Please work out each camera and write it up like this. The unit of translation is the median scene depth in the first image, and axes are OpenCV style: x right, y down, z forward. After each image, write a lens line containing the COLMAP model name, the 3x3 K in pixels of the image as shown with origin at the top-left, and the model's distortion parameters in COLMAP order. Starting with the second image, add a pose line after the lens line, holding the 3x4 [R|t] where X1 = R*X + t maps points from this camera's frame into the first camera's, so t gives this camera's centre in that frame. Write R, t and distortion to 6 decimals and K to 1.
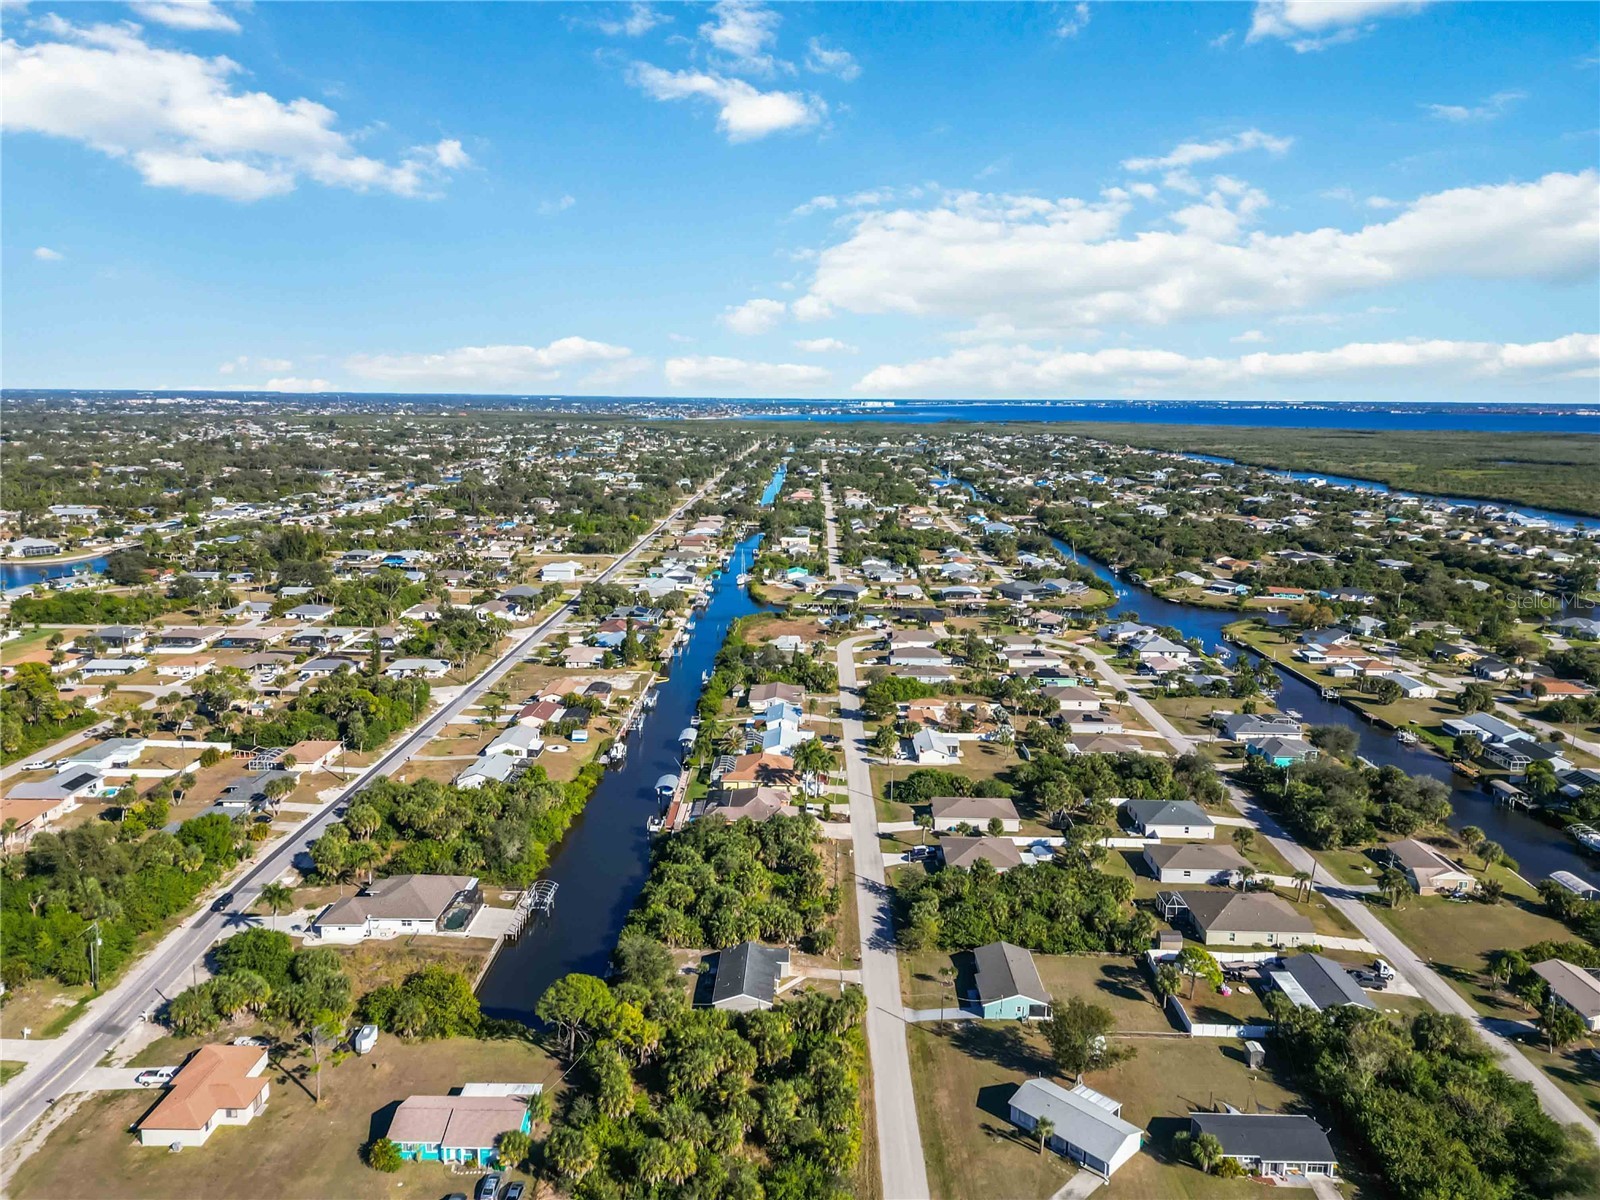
lens RADIAL K [[1116.9, 0, 800.0], [0, 1116.9, 600.0], [0, 0, 1]] dist [0.098259, -0.121812]
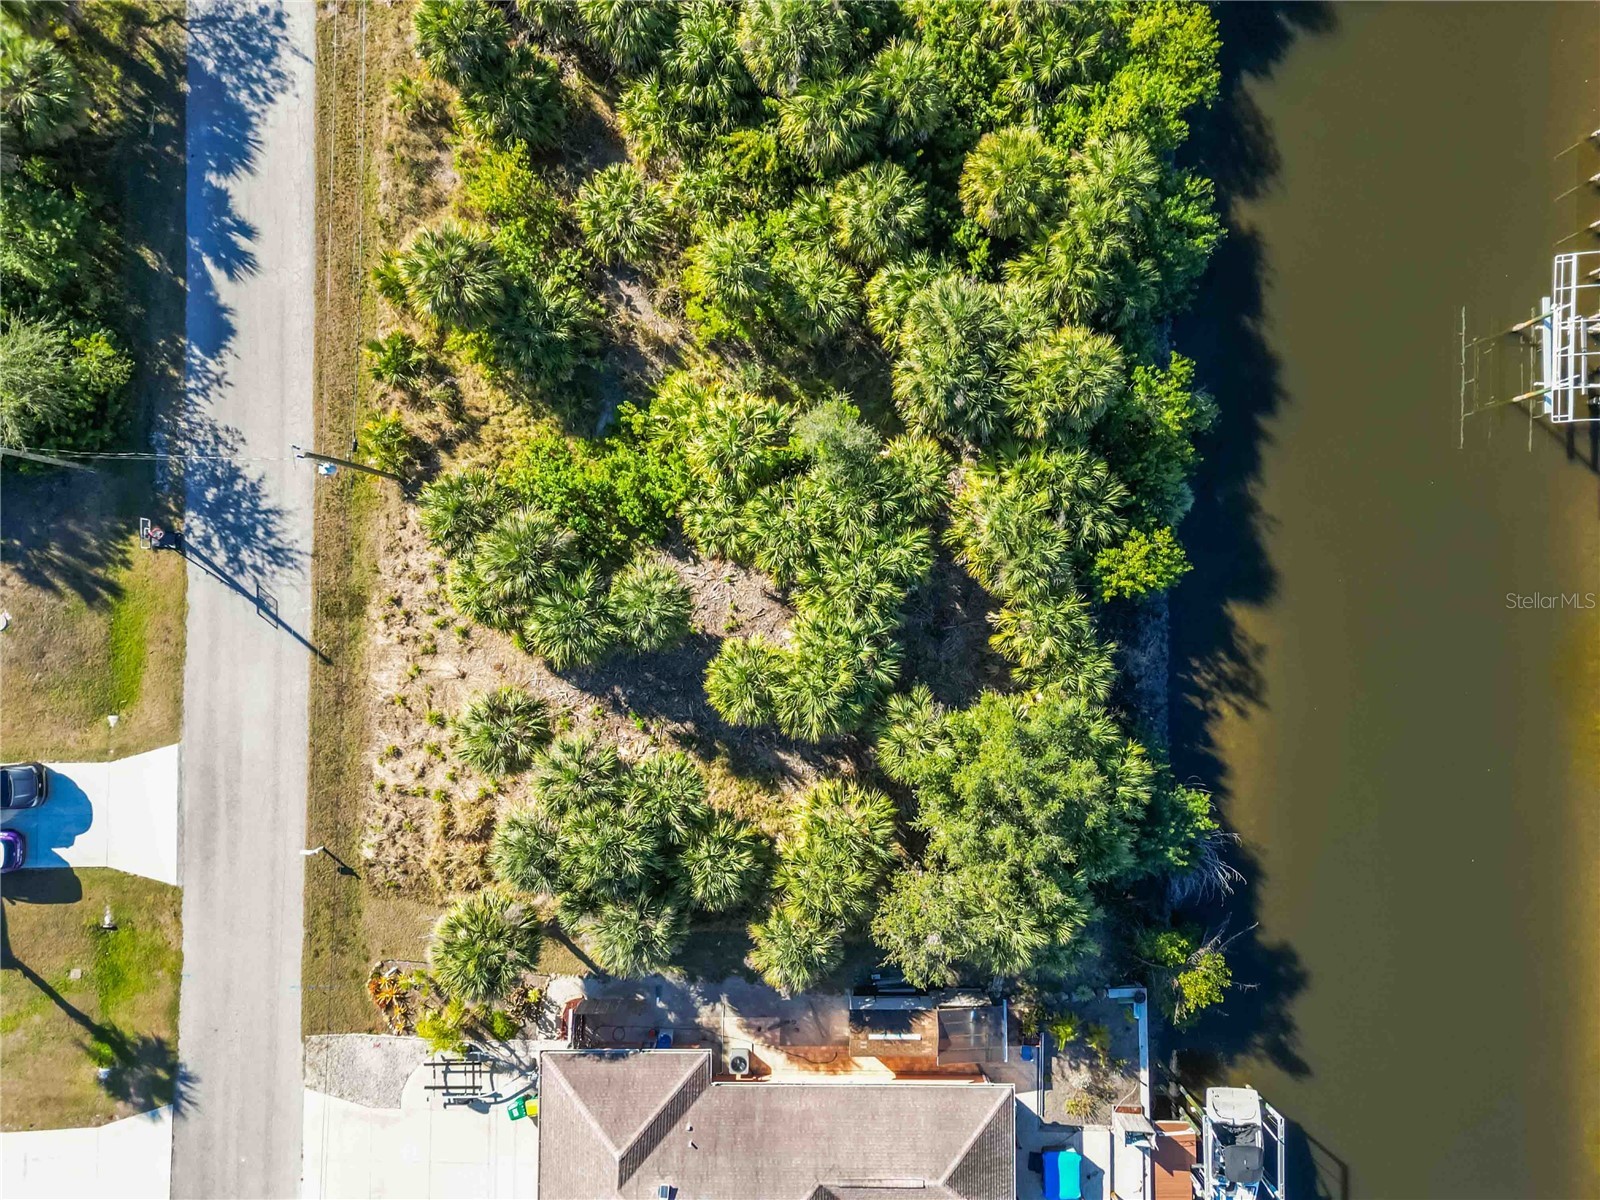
lens RADIAL K [[1119.1, 0, 800.0], [0, 1119.1, 600.0], [0, 0, 1]] dist [0.077890, -0.084154]
pose [[-0.999870, 0.009536, -0.013000, -0.035110], [-0.014407, -0.166537, 0.985930, 0.008180], [0.007237, 0.985989, 0.166652, 0.661638]]
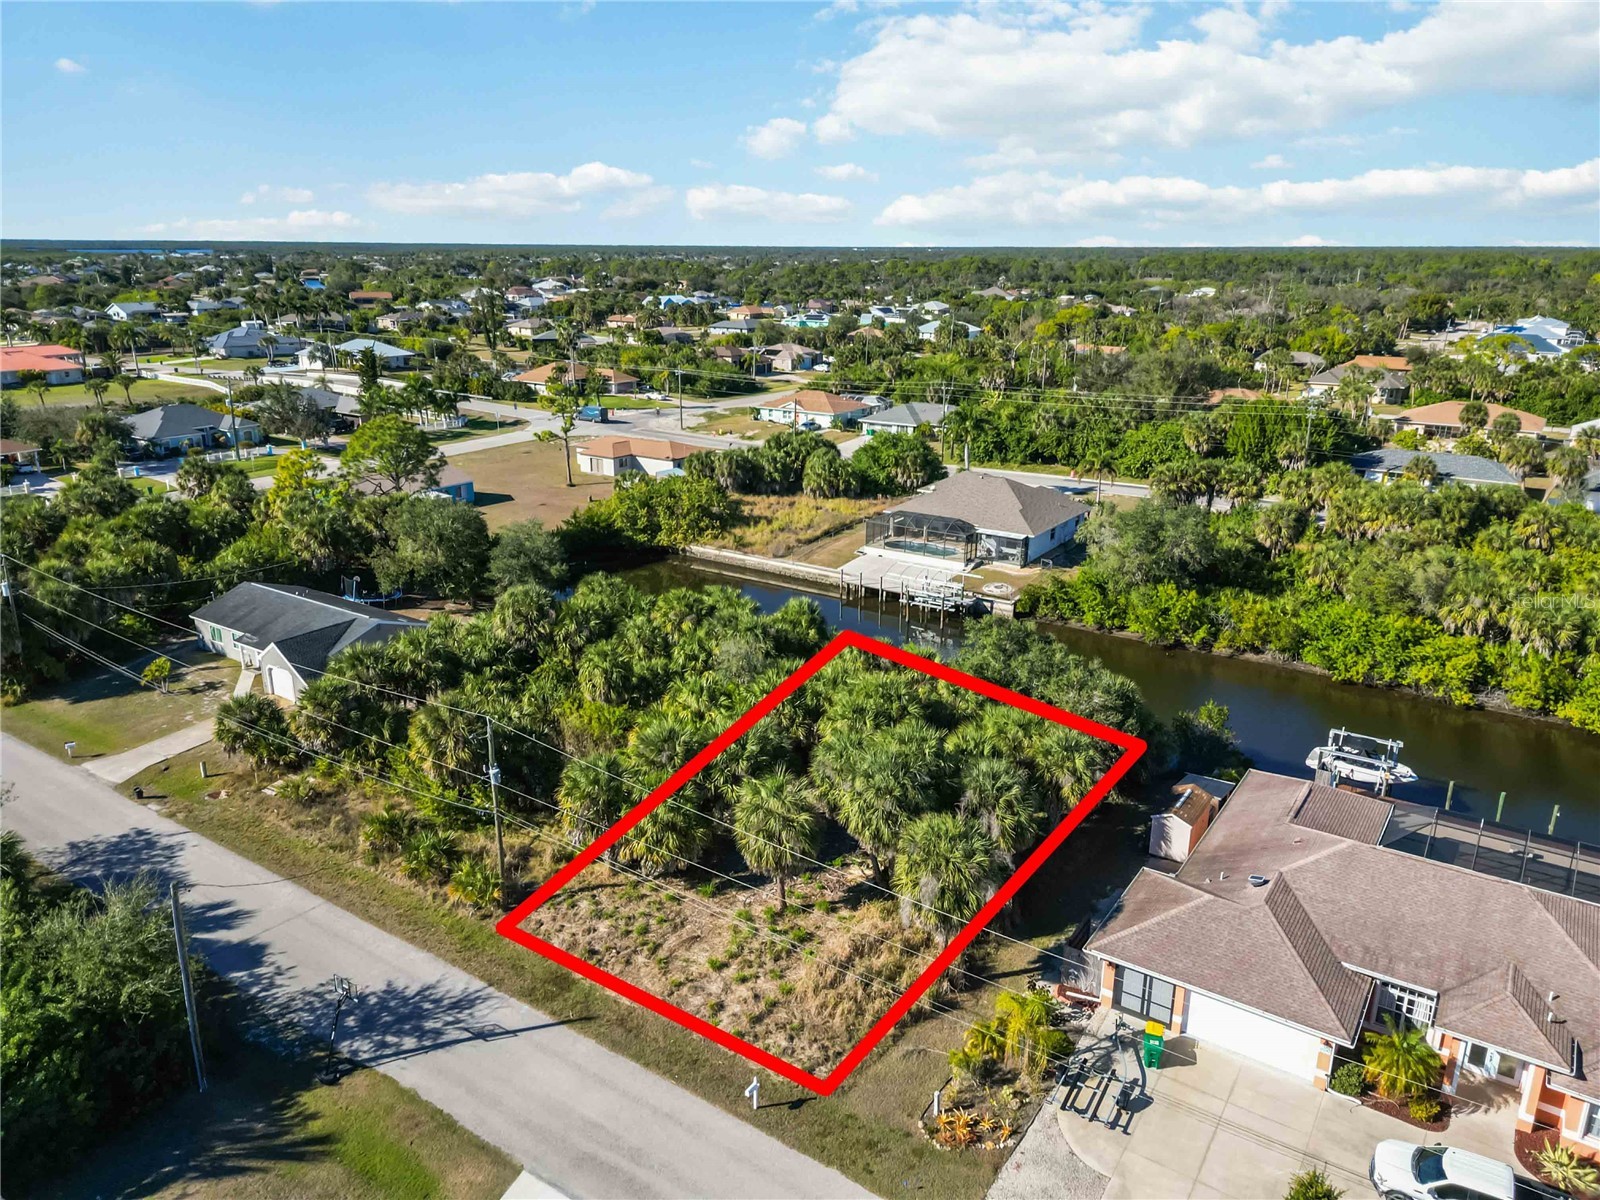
lens RADIAL K [[1116.9, 0, 800.0], [0, 1116.9, 600.0], [0, 0, 1]] dist [0.098259, -0.121812]
pose [[-0.552617, 0.240034, -0.798122, 0.118370], [-0.161465, 0.908652, 0.385073, 0.062153], [0.817645, 0.341666, -0.463379, 0.767738]]
